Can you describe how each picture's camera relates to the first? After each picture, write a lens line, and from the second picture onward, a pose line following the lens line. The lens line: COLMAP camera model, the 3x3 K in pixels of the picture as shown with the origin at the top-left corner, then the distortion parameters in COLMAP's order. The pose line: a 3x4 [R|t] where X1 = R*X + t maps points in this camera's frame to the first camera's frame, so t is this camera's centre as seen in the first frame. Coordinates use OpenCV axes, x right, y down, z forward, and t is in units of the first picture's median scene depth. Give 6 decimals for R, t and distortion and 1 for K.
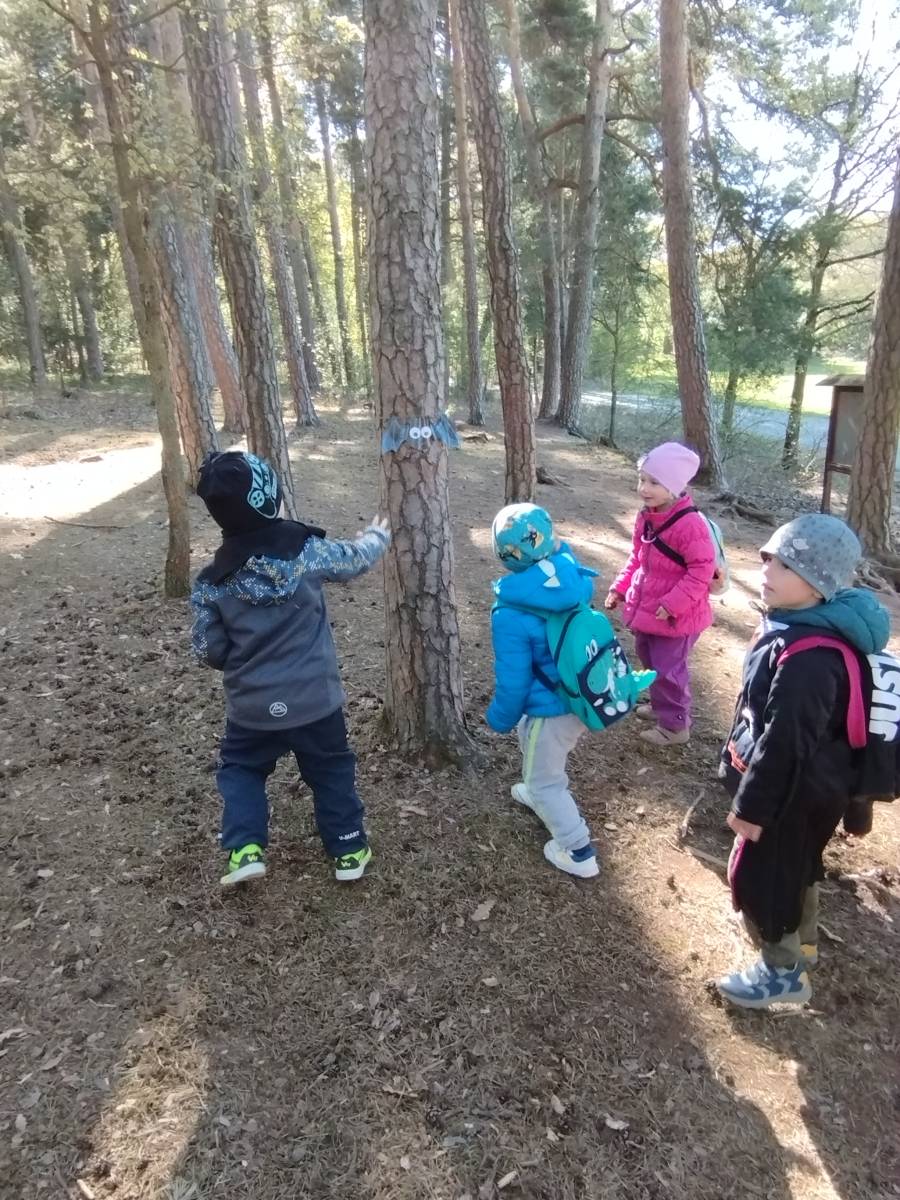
lens RADIAL K [[827.1, 0, 440.7], [0, 827.1, 605.1], [0, 0, 1]] dist [0.002605, -0.004731]
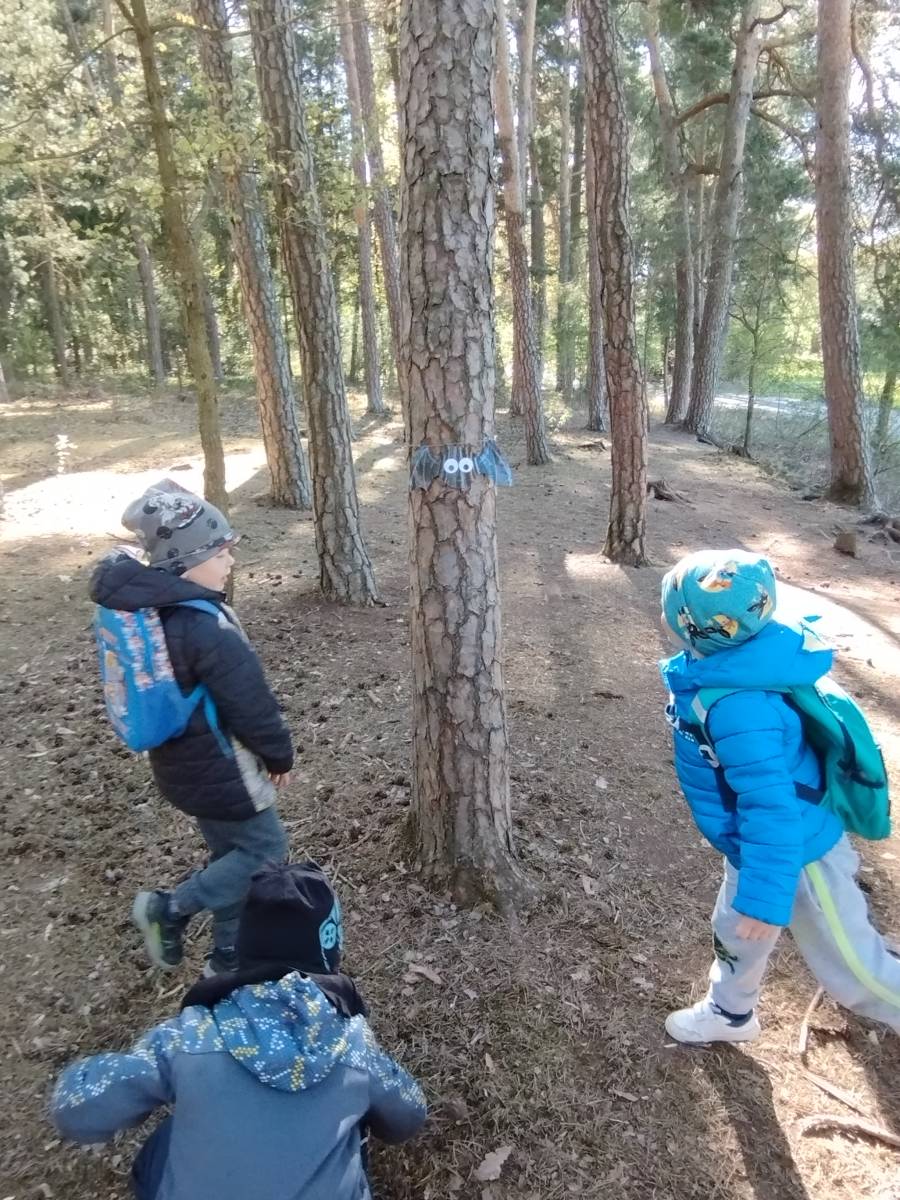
lens RADIAL K [[827.1, 0, 440.7], [0, 827.1, 605.1], [0, 0, 1]] dist [0.002605, -0.004731]
pose [[0.988335, 0.037341, -0.147649, 0.044632], [-0.037416, 0.999297, 0.002268, -0.047922], [0.147630, 0.003283, 0.989037, 0.145005]]
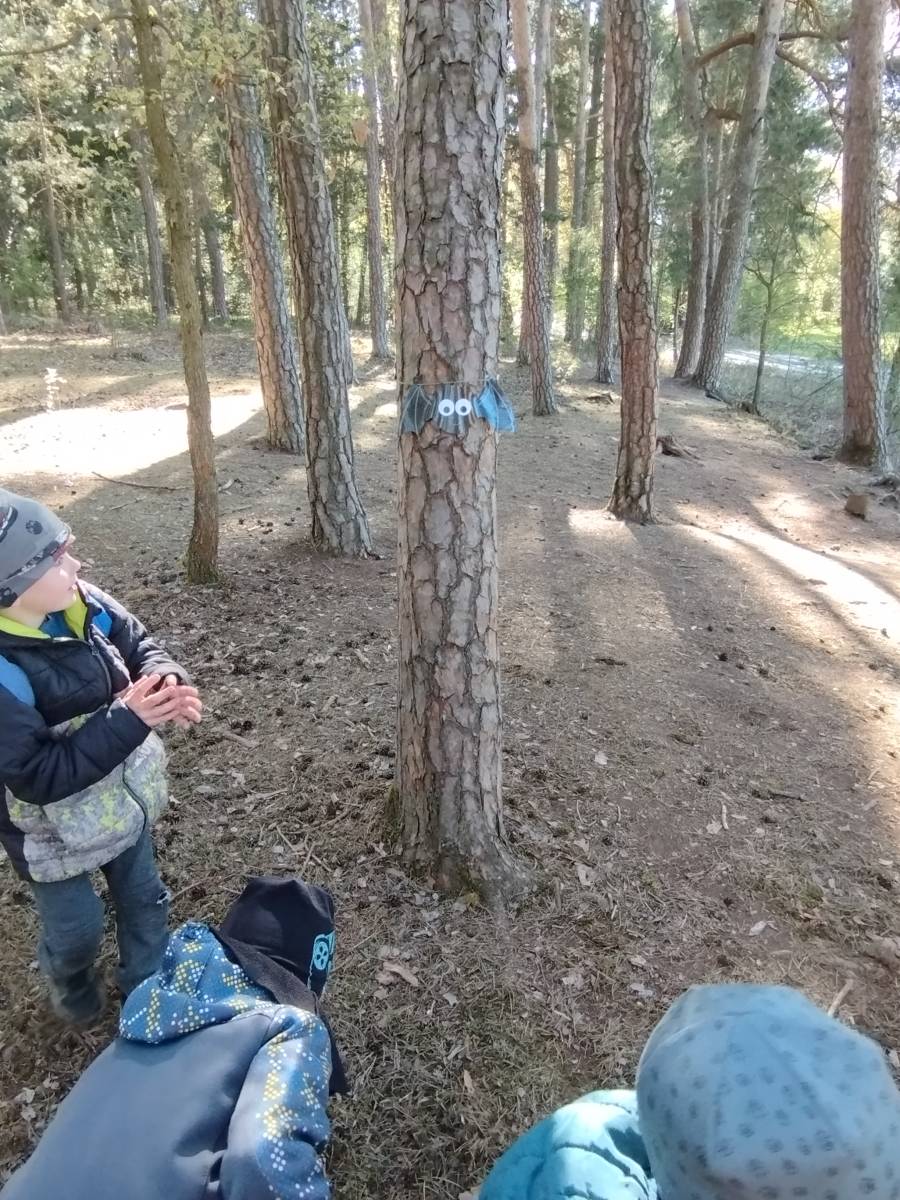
lens RADIAL K [[812.5, 0, 447.0], [0, 812.5, 594.7], [0, 0, 1]] dist [0.006110, -0.004829]
pose [[0.987525, 0.073263, -0.139378, 0.041904], [-0.066512, 0.996404, 0.052495, -0.053900], [0.142723, -0.042570, 0.988847, 0.201042]]
